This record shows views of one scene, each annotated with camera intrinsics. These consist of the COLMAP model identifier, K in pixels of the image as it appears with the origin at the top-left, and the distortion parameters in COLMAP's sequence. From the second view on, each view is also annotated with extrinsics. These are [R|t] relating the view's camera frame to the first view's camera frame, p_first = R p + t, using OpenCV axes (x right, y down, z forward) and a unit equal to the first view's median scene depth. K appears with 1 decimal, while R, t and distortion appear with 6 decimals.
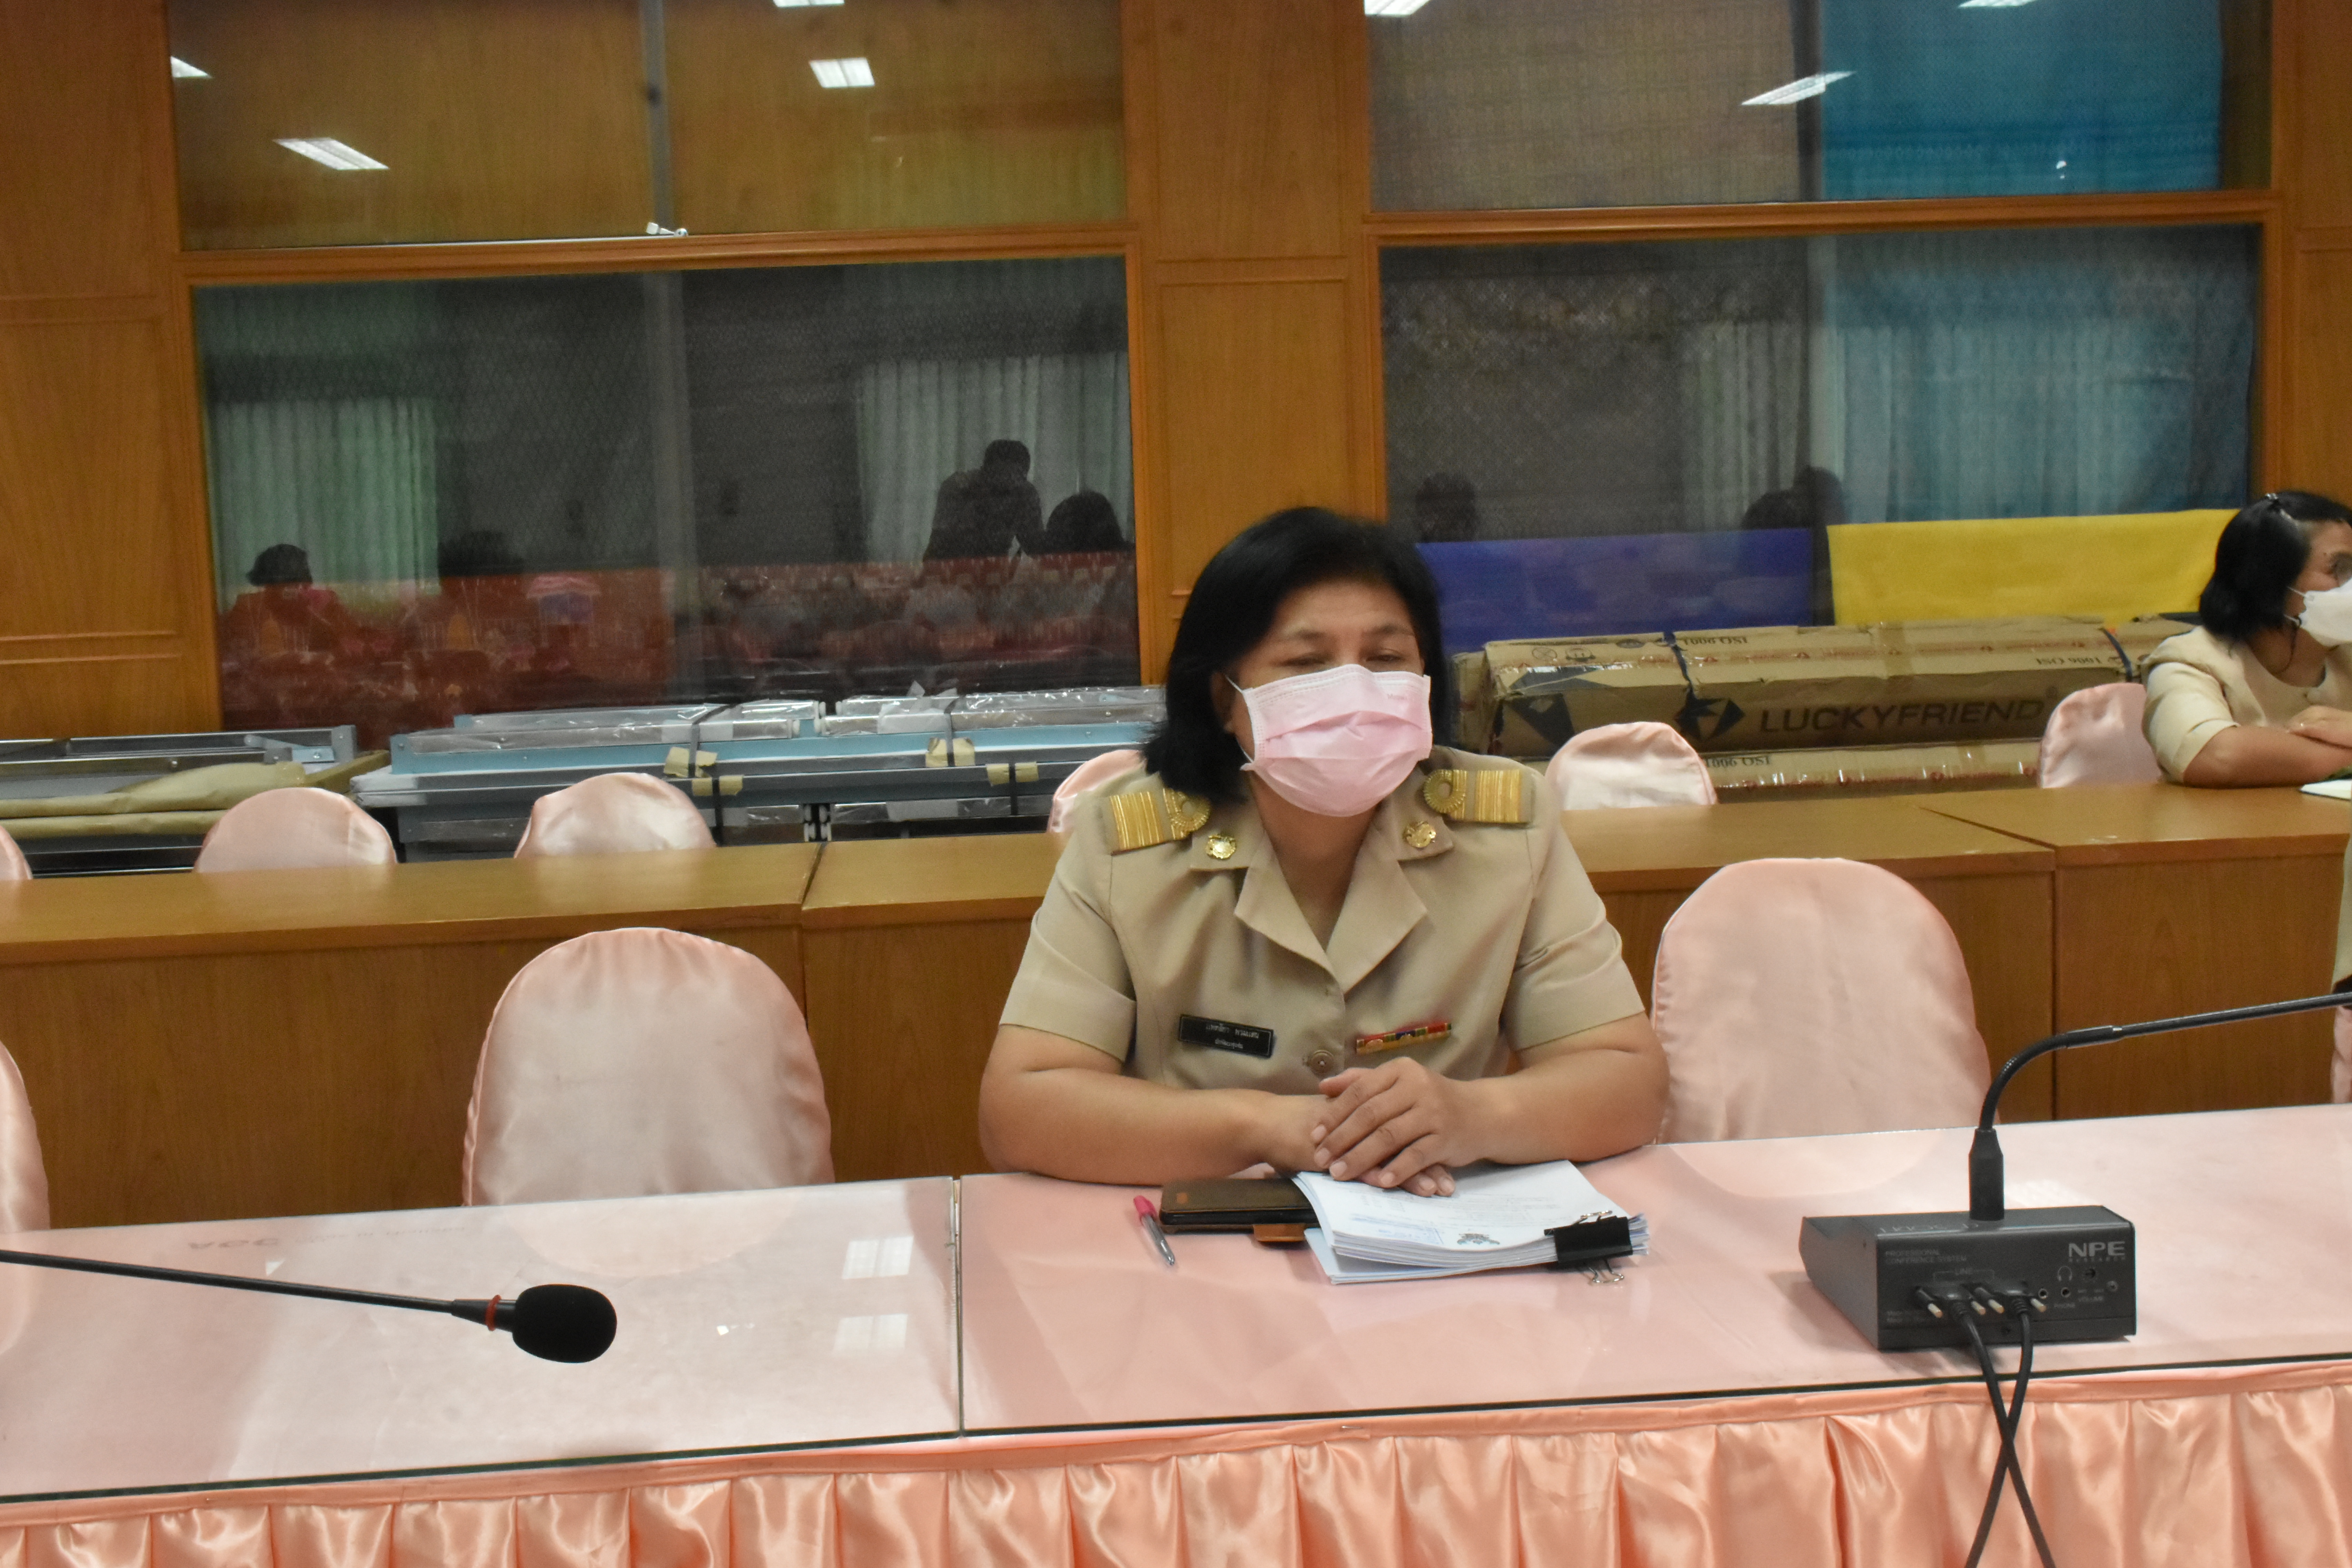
lens RADIAL K [[2710.7, 0, 1172.3], [0, 2710.7, 800.8], [0, 0, 1]] dist [0.010158, 0.000000]
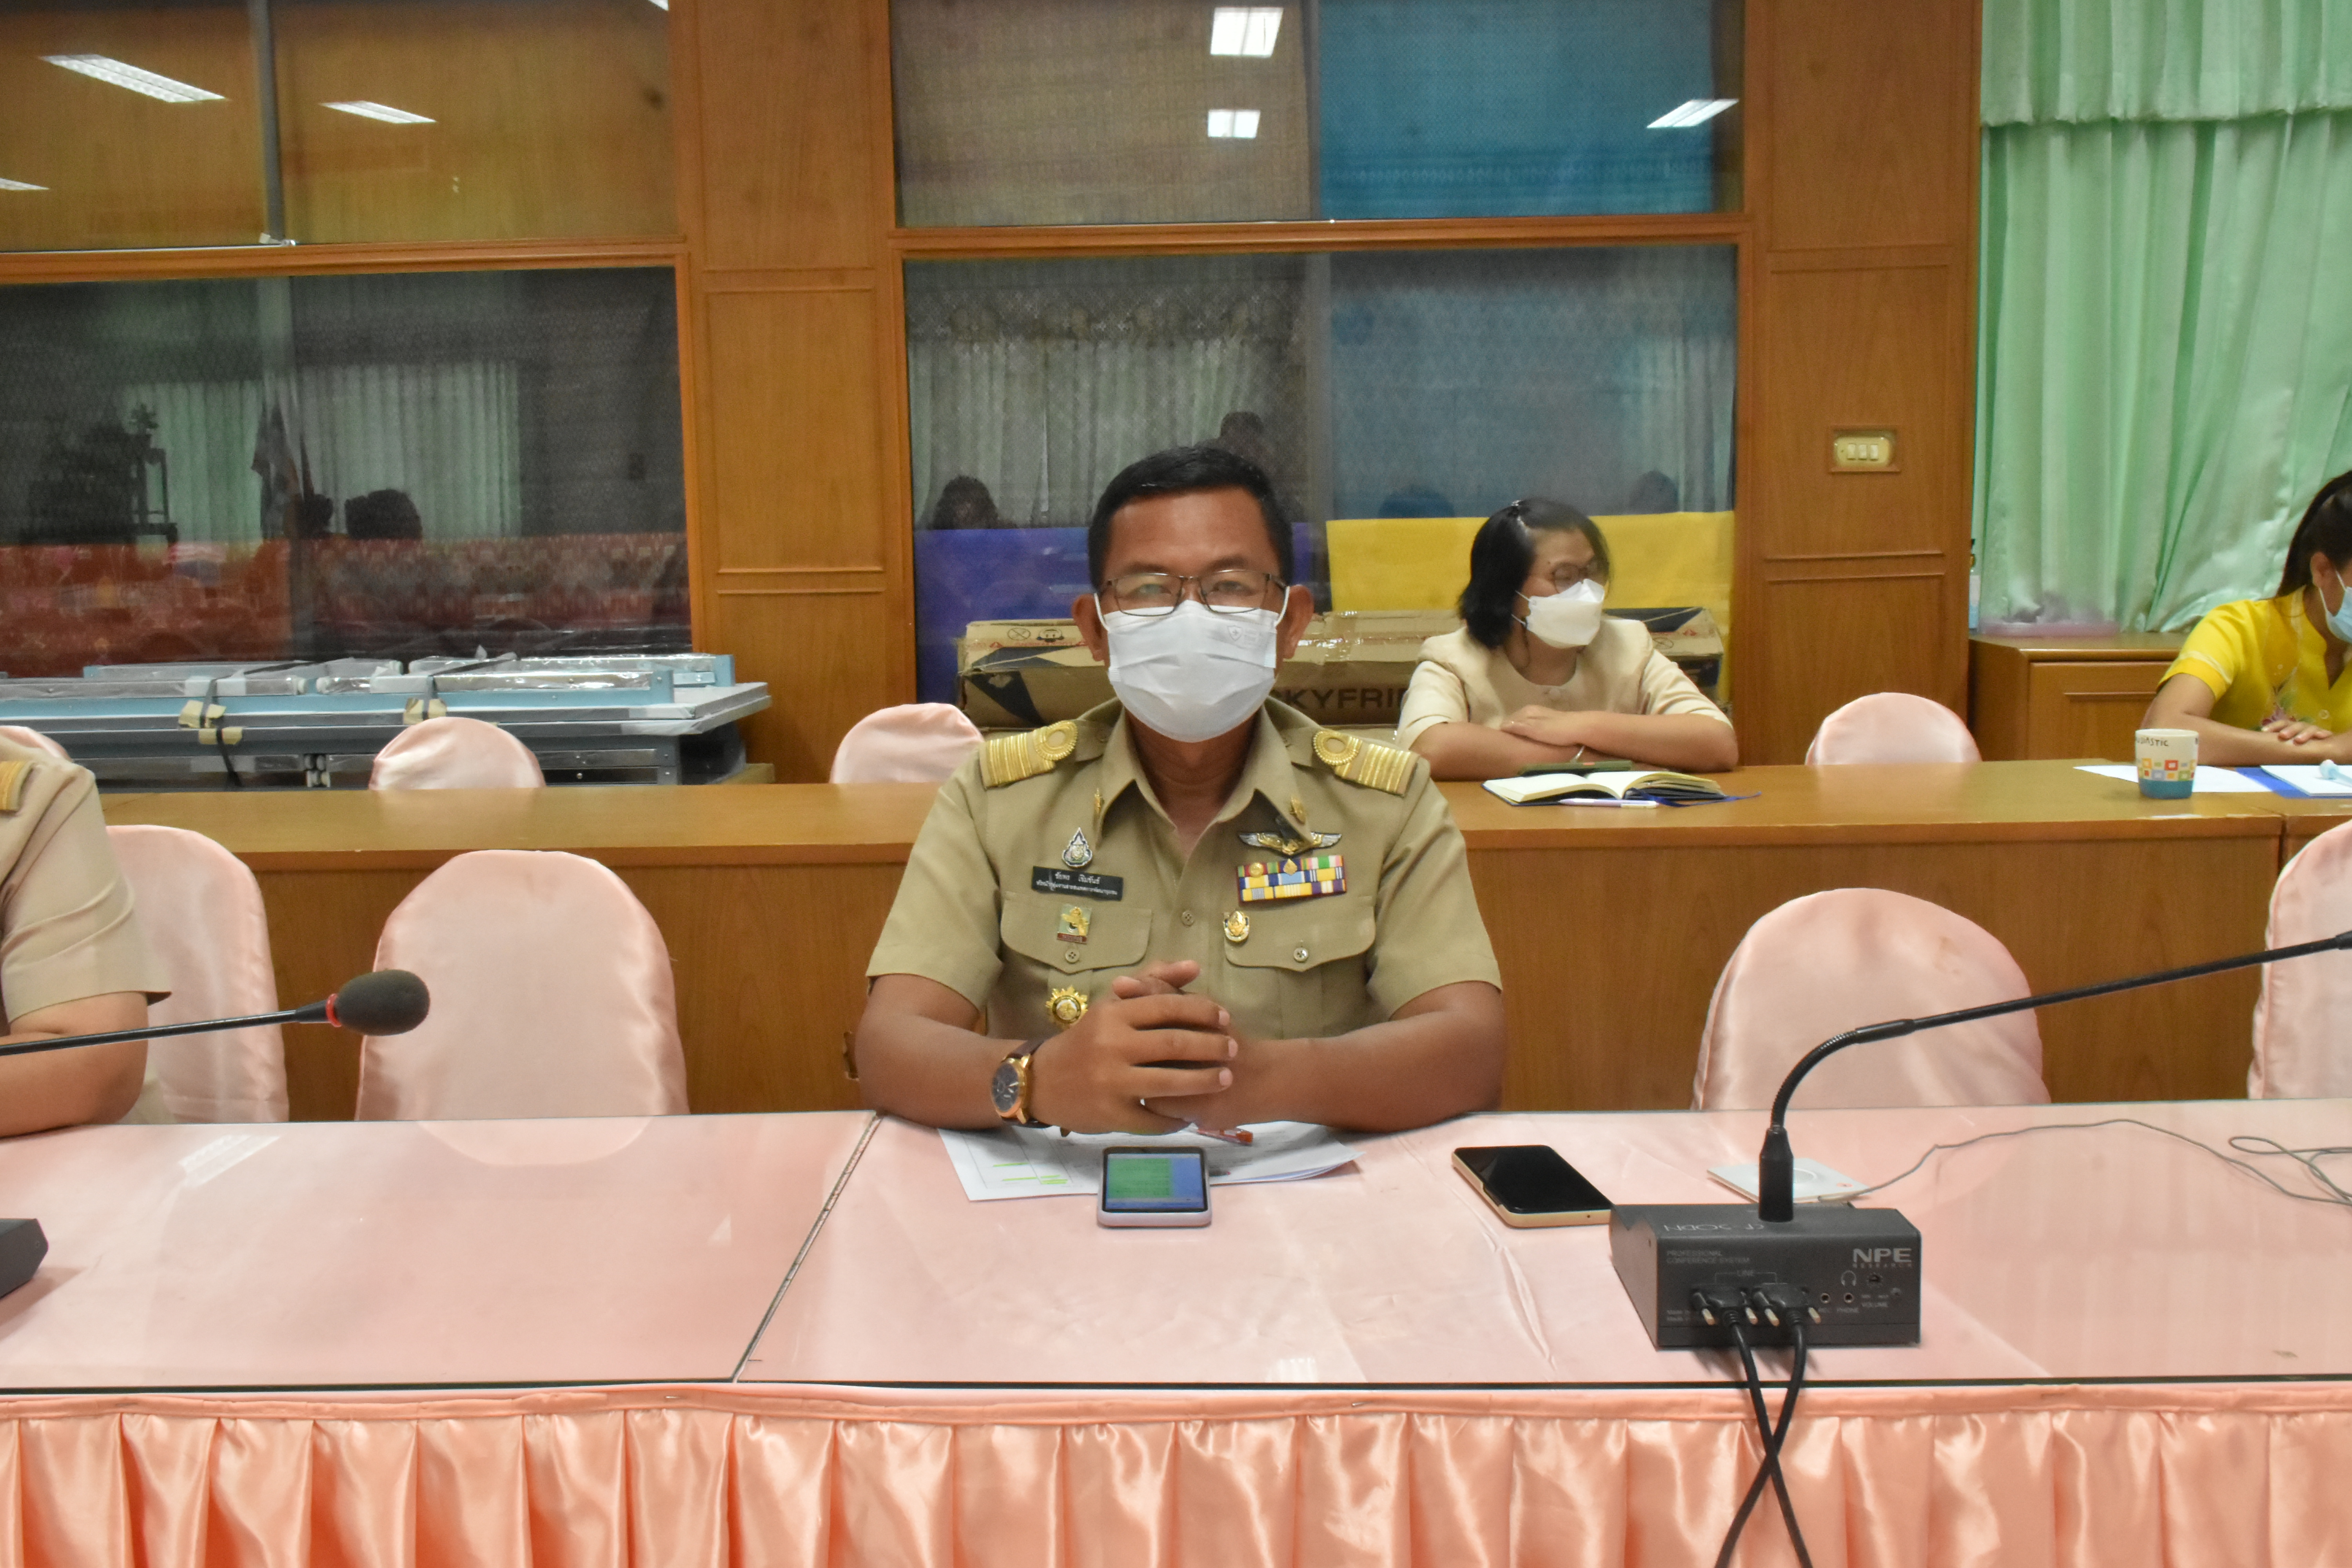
lens RADIAL K [[2422.7, 0, 1180.6], [0, 2422.7, 794.0], [0, 0, 1]] dist [-0.005427, 0.000000]
pose [[0.994998, 0.029180, -0.095534, 0.290601], [-0.026958, 0.999337, 0.024468, -0.014837], [0.096185, -0.021770, 0.995125, 0.028798]]
